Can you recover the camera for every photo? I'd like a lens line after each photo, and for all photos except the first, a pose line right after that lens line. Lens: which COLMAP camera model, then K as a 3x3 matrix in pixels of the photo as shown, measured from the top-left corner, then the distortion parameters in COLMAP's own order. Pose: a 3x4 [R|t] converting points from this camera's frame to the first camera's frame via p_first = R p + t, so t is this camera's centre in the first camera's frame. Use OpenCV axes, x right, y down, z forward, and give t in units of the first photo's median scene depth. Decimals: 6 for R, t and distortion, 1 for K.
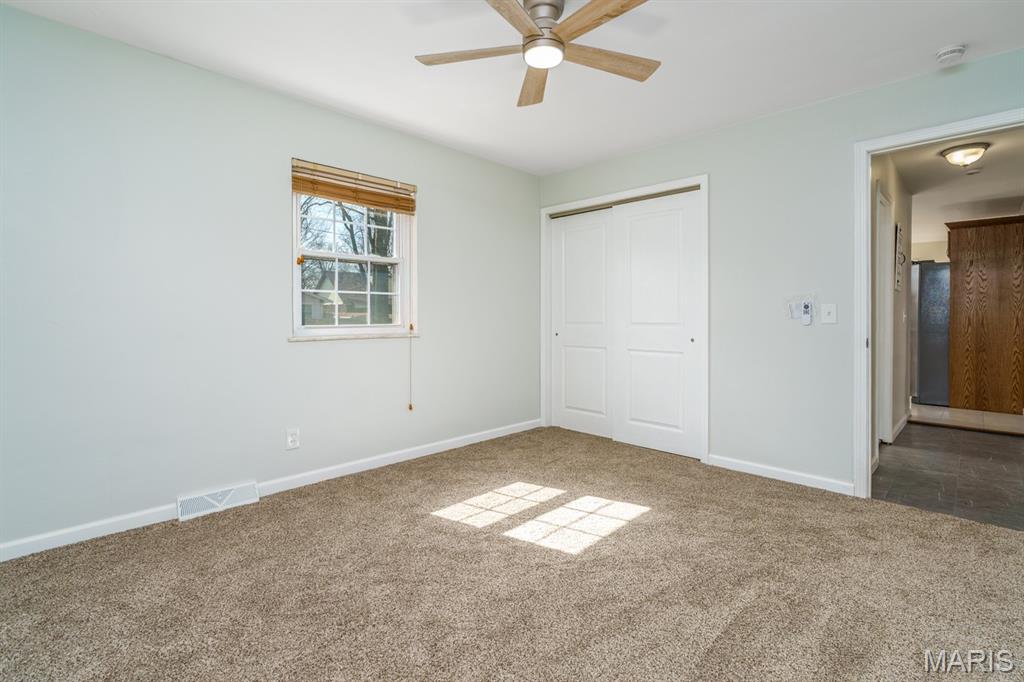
lens RADIAL K [[470.2, 0, 510.1], [0, 470.2, 316.9], [0, 0, 1]] dist [-0.000984, 0.001056]
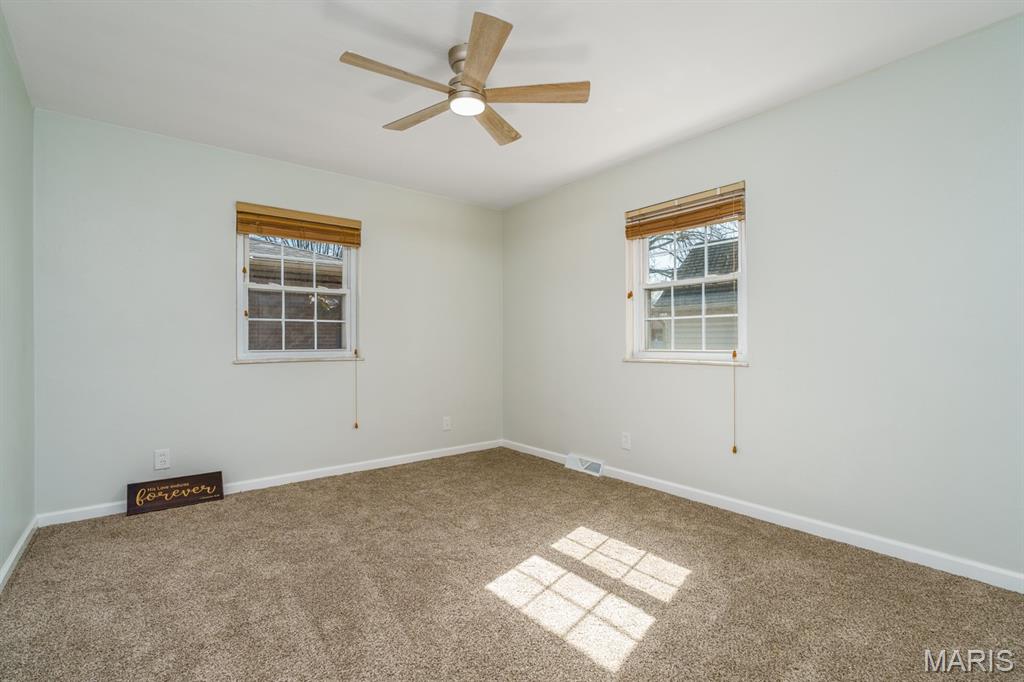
lens RADIAL K [[470.2, 0, 511.7], [0, 470.2, 343.2], [0, 0, 1]] dist [-0.000984, 0.001056]
pose [[-0.114515, 0.001838, -0.993420, 0.808947], [0.007748, 0.999970, 0.000957, -0.001213], [0.993391, -0.007587, -0.114526, 0.857194]]
